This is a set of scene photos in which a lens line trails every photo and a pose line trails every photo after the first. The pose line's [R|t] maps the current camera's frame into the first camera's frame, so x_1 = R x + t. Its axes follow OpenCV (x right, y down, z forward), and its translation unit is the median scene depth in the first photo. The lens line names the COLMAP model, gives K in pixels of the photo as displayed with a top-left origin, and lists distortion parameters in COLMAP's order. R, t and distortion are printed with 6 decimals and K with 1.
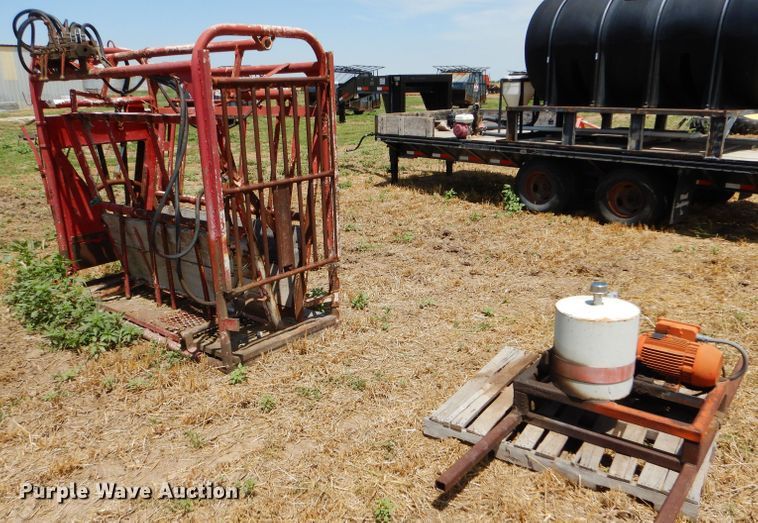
lens RADIAL K [[622.5, 0, 366.9], [0, 622.5, 282.5], [0, 0, 1]] dist [-0.000734, 0.000366]
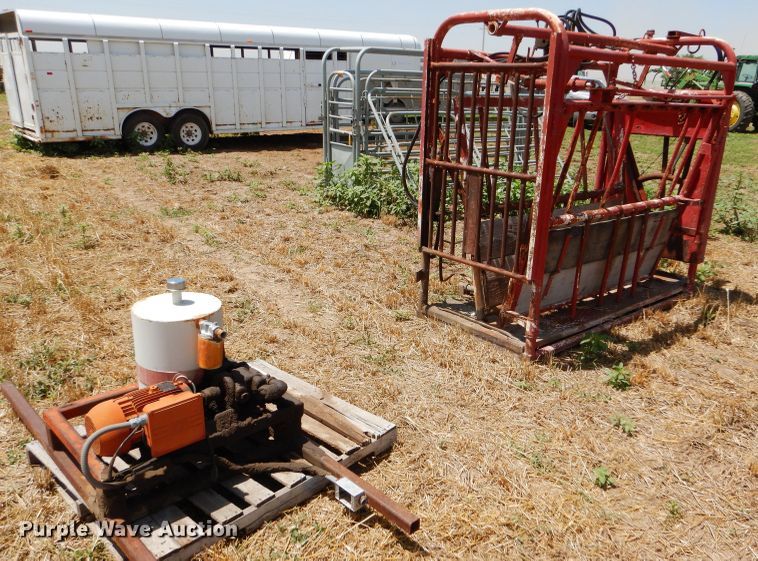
lens RADIAL K [[643.8, 0, 401.5], [0, 643.8, 299.8], [0, 0, 1]] dist [0.011664, 0.011405]
pose [[-0.124224, 0.349668, -0.928602, 0.685789], [-0.330518, 0.867824, 0.370997, -0.245723], [0.935589, 0.353006, 0.007766, 0.722403]]
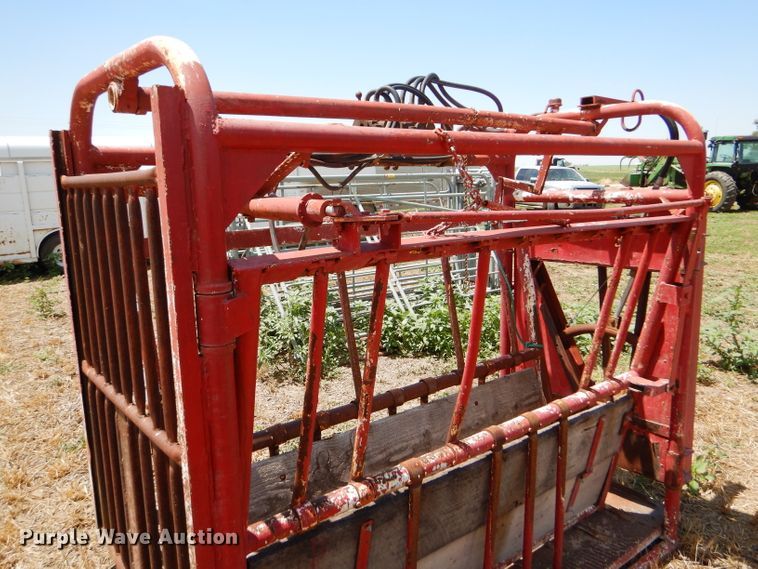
lens RADIAL K [[588.9, 0, 377.1], [0, 588.9, 279.5], [0, 0, 1]] dist [0.013840, -0.005801]
pose [[-0.177484, 0.206963, -0.962115, 0.178755], [-0.271838, 0.929290, 0.250049, -0.297579], [0.945835, 0.305919, -0.108673, 0.893540]]
